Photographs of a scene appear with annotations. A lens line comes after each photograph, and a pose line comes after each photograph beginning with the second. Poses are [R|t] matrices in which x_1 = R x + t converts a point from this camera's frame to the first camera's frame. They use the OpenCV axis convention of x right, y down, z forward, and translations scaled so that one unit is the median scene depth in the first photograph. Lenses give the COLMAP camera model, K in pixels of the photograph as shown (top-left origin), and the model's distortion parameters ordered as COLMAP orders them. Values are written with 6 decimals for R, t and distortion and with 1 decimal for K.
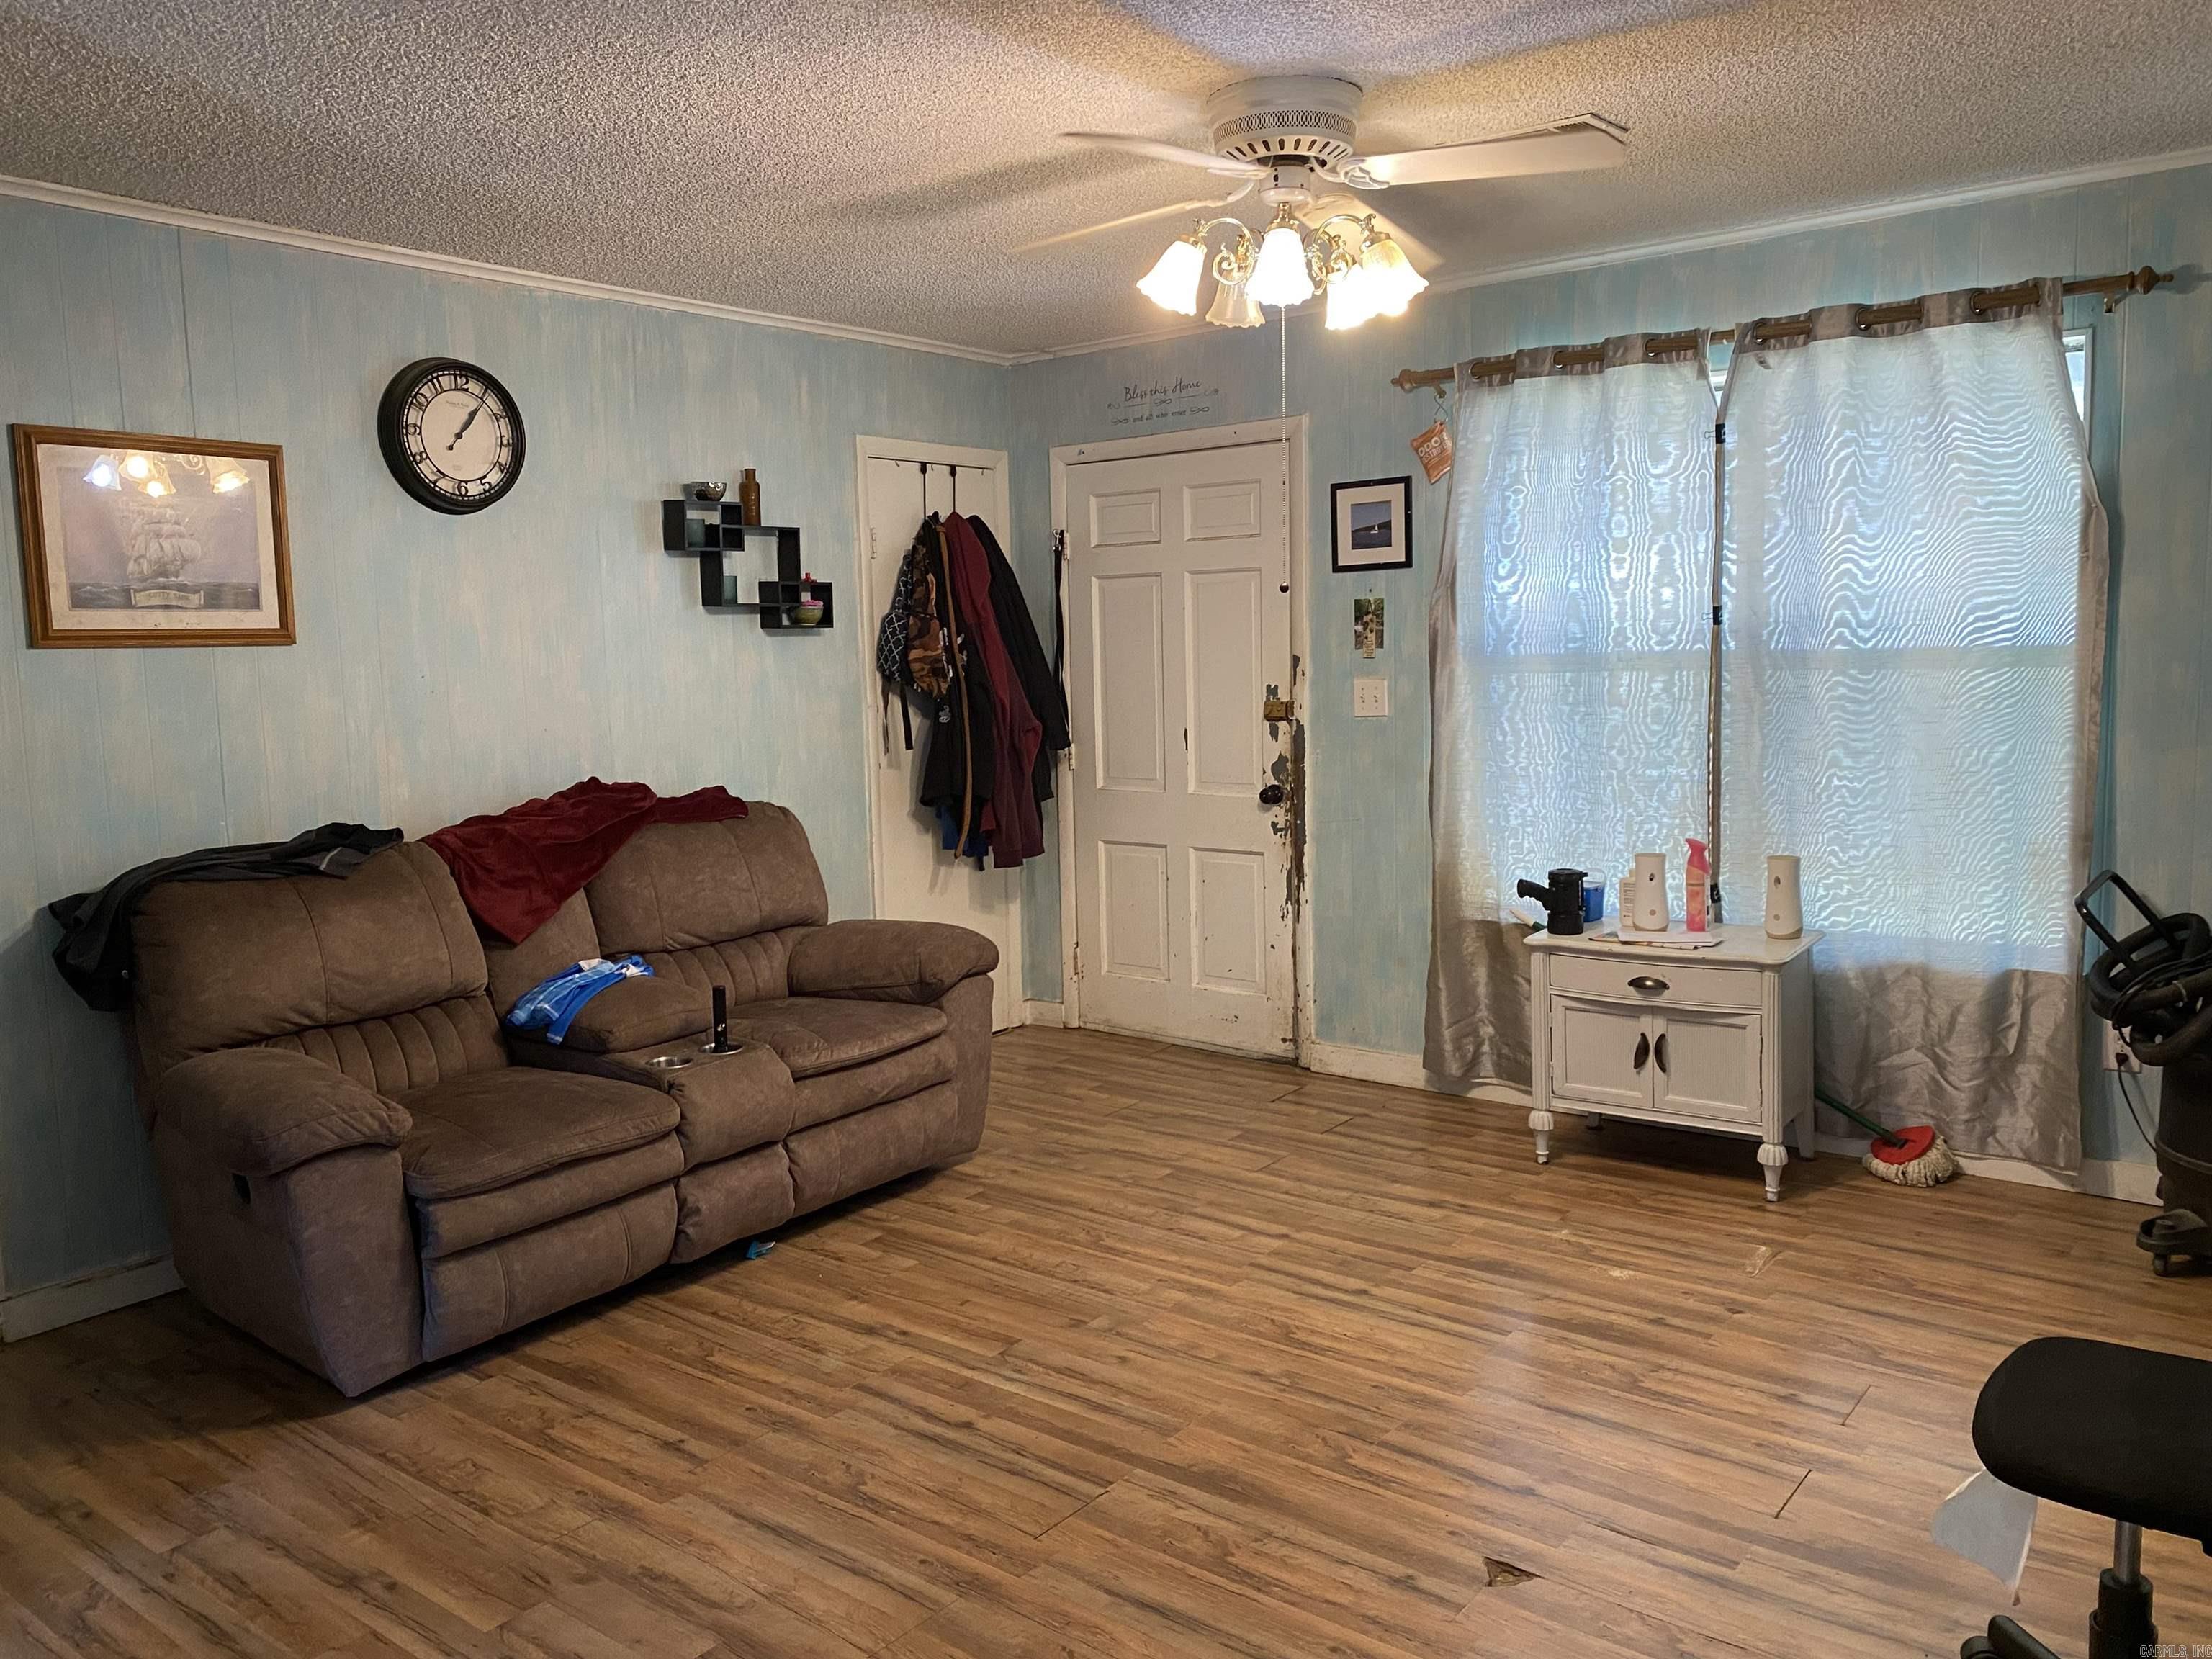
lens RADIAL K [[1668.8, 0, 1095.4], [0, 1668.8, 830.1], [0, 0, 1]] dist [0.027219, -0.004564]
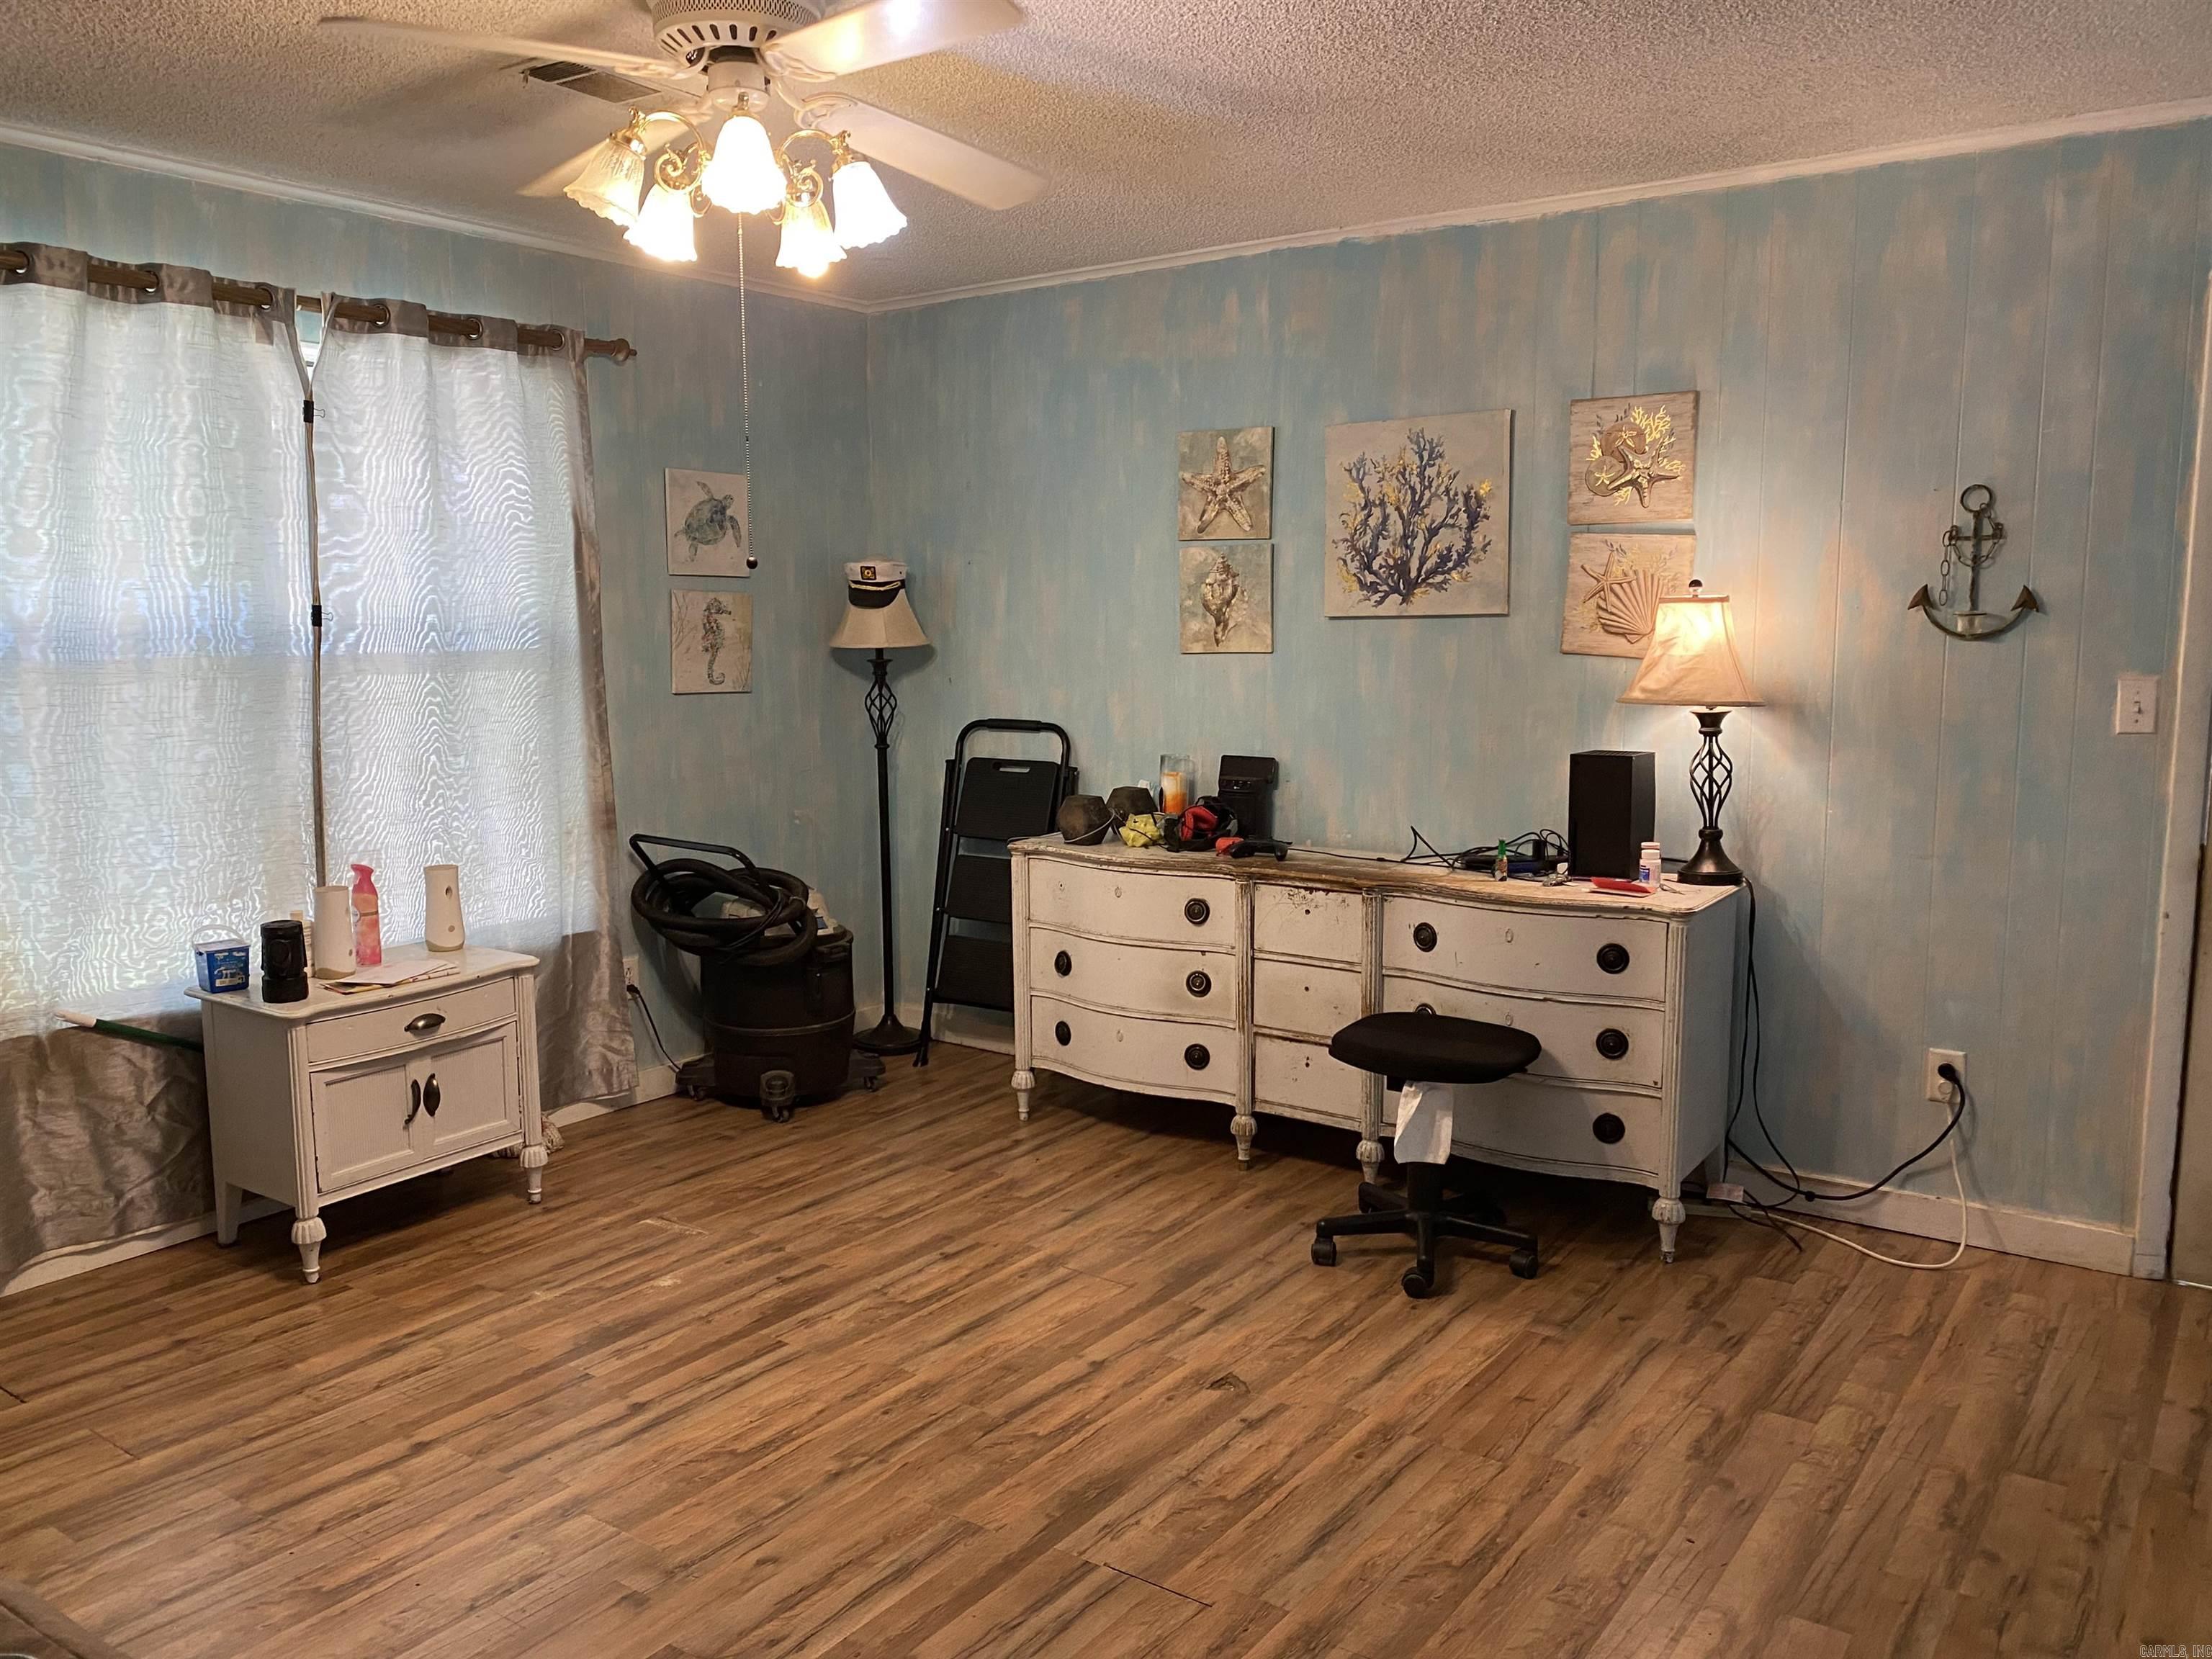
lens RADIAL K [[1668.8, 0, 1087.7], [0, 1668.8, 825.1], [0, 0, 1]] dist [0.027219, -0.004564]
pose [[-0.020118, -0.102123, 0.994568, -0.639991], [0.125228, 0.986678, 0.103846, -0.070526], [-0.991924, 0.126637, -0.007062, 0.726000]]
